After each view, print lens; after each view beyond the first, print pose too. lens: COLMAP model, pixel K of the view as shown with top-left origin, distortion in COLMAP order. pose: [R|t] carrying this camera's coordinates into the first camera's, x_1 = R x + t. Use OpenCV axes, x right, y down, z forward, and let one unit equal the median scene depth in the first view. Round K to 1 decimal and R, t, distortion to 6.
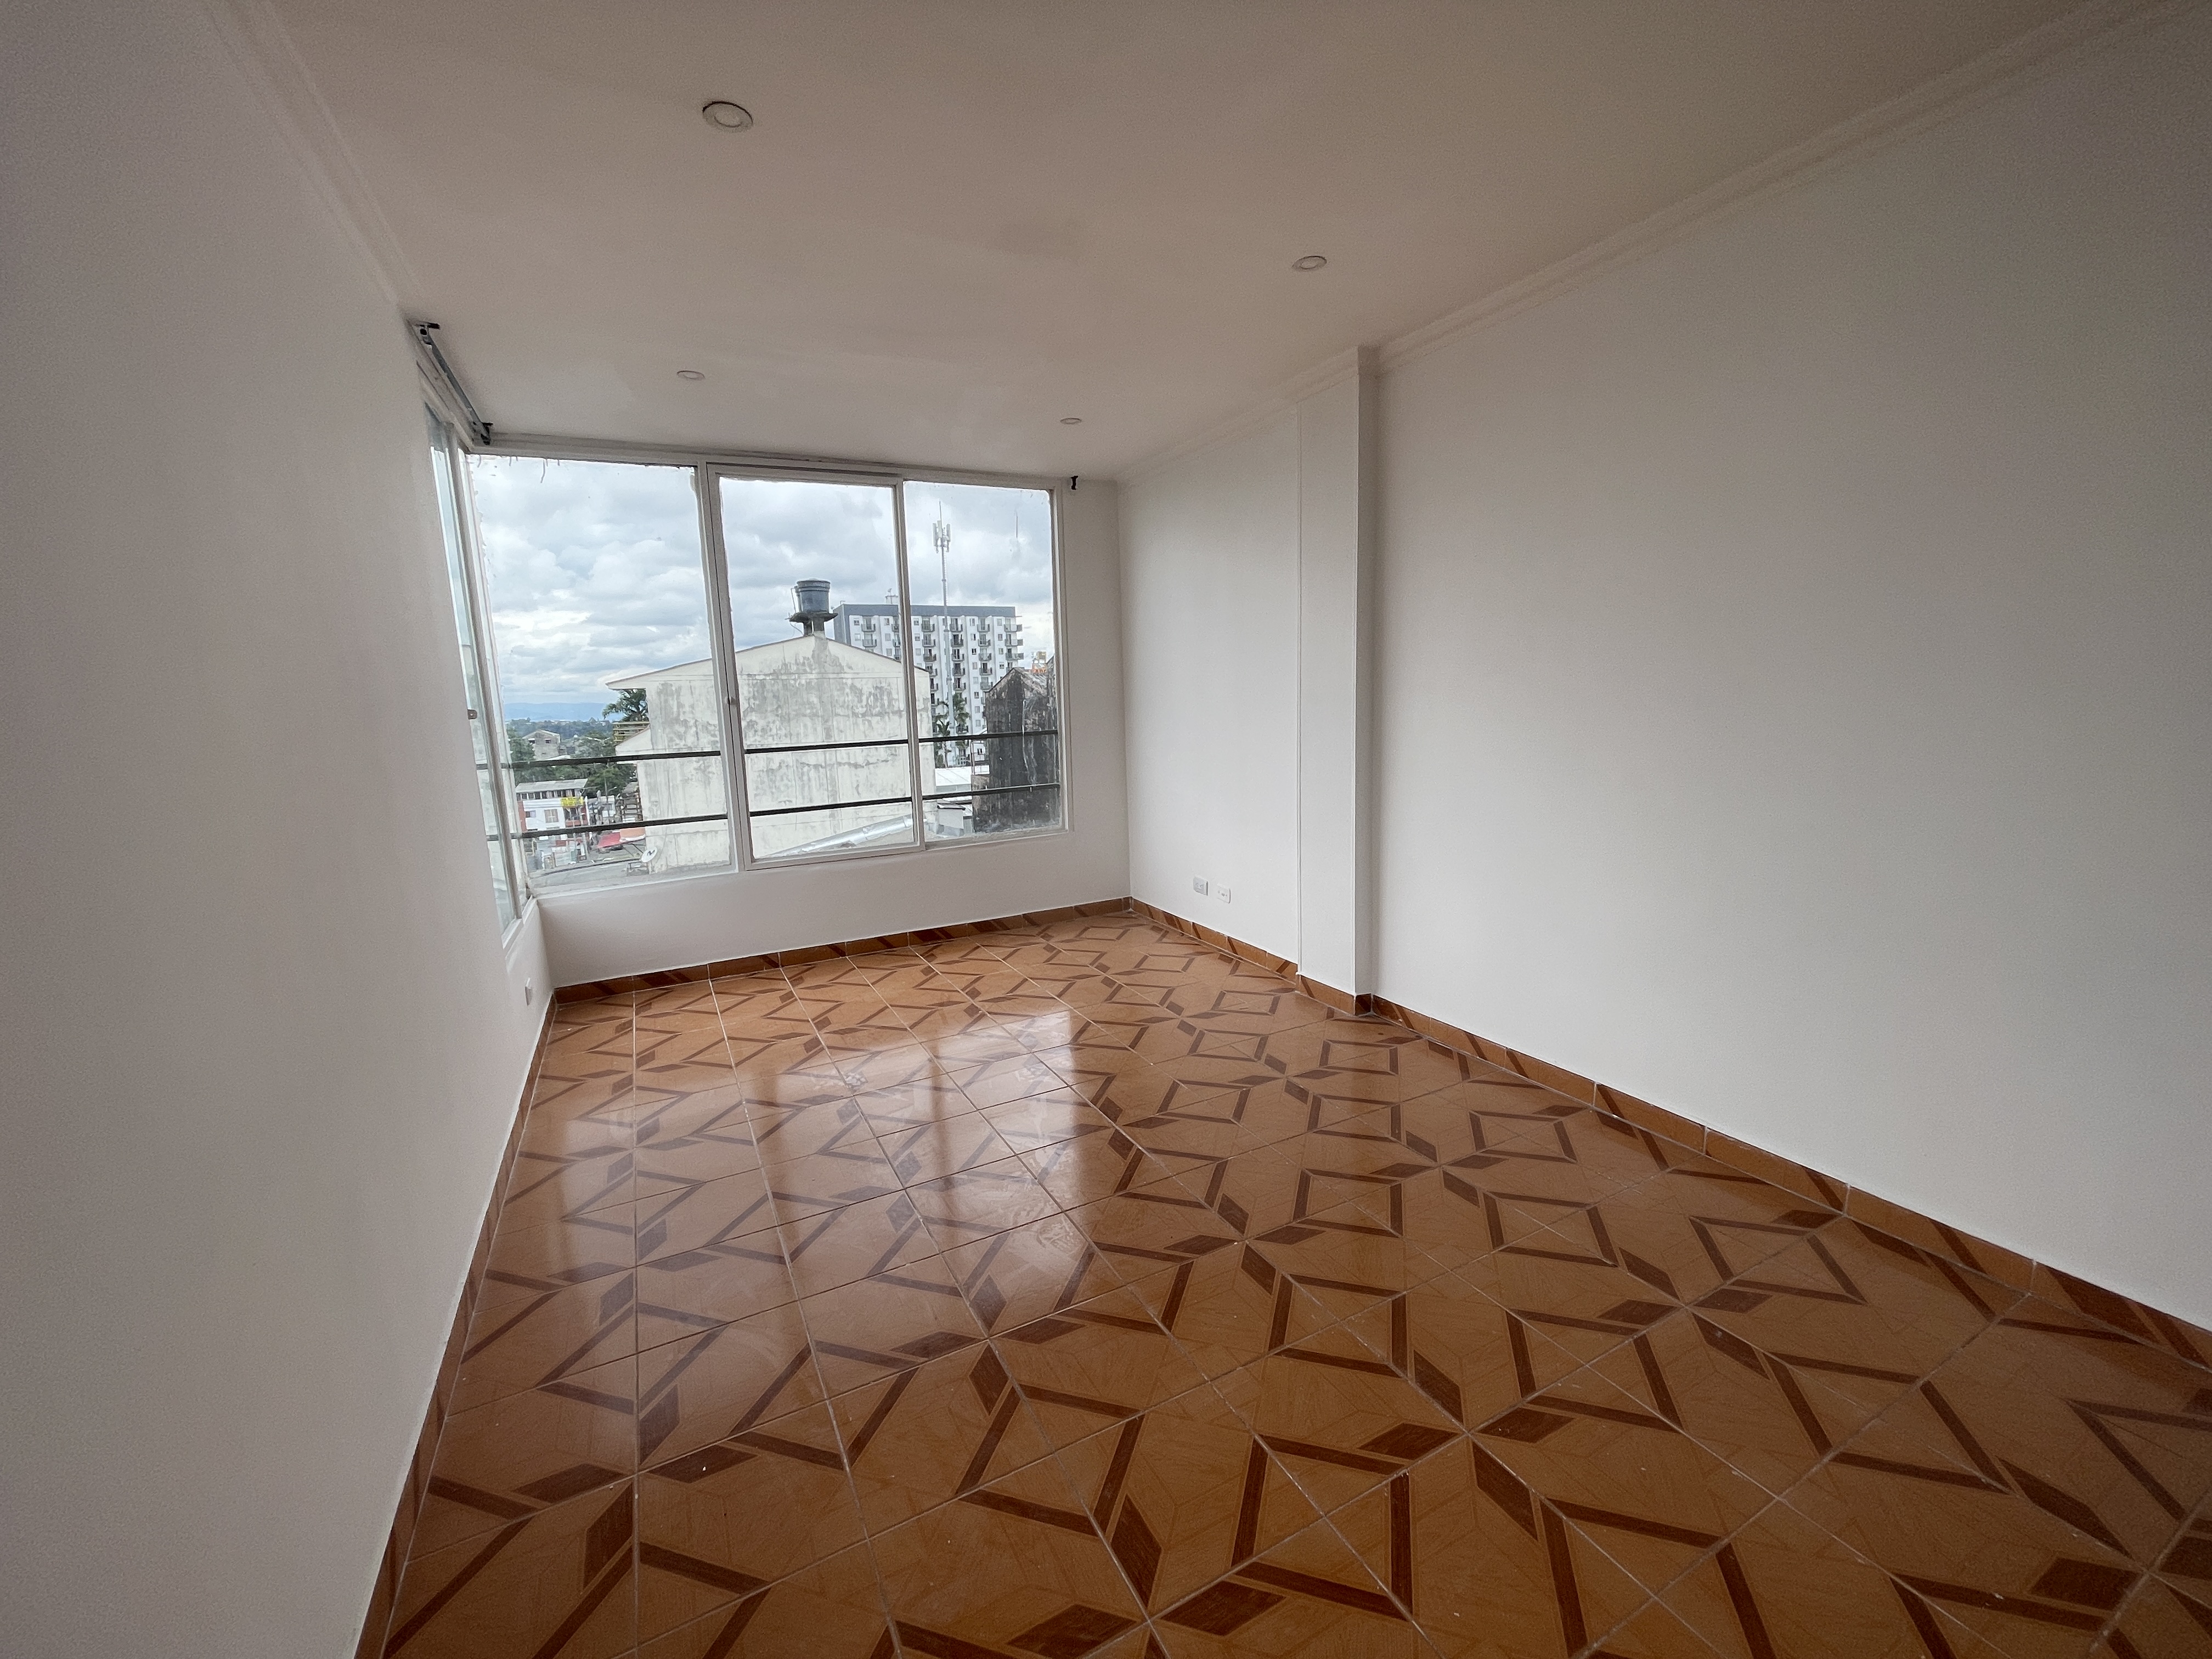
lens RADIAL K [[893.4, 0, 1119.8], [0, 893.4, 830.0], [0, 0, 1]] dist [0.000987, -0.000161]
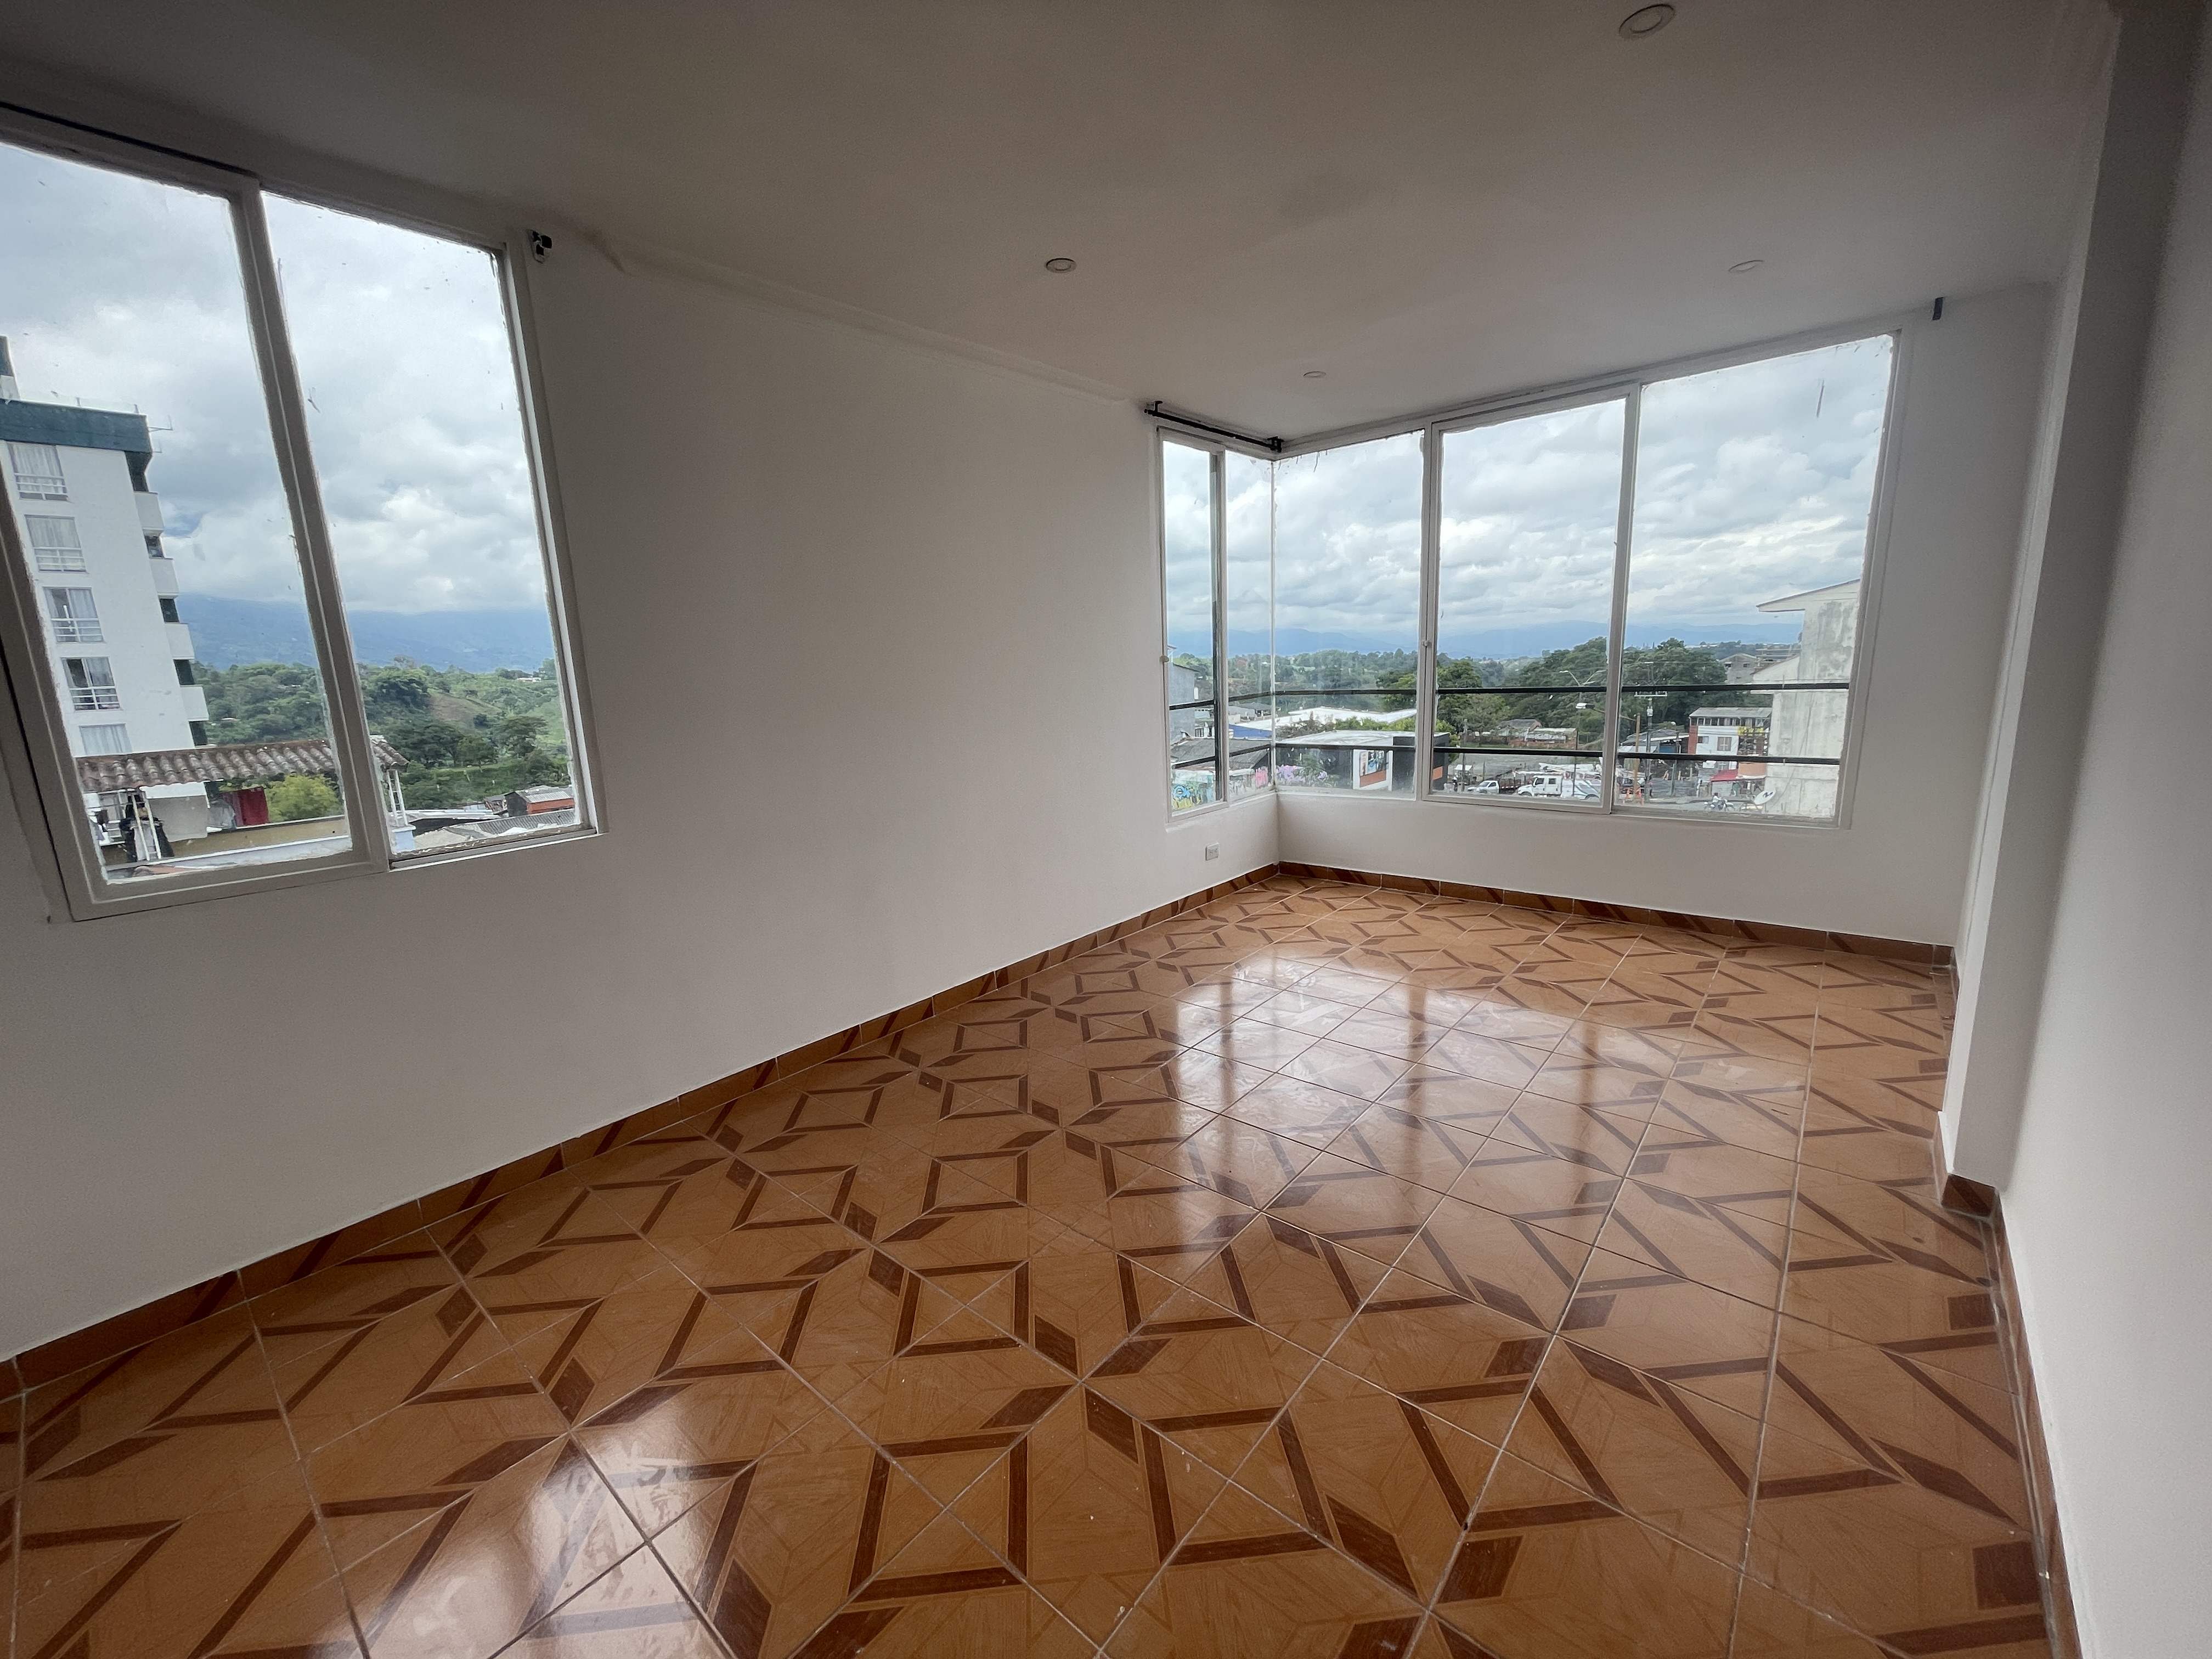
lens RADIAL K [[893.4, 0, 1141.0], [0, 893.4, 880.9], [0, 0, 1]] dist [0.000987, -0.000161]
pose [[0.387984, 0.246768, -0.888017, 0.687775], [-0.121210, 0.968784, 0.216254, -0.086340], [0.913661, 0.023733, 0.405783, 0.342348]]
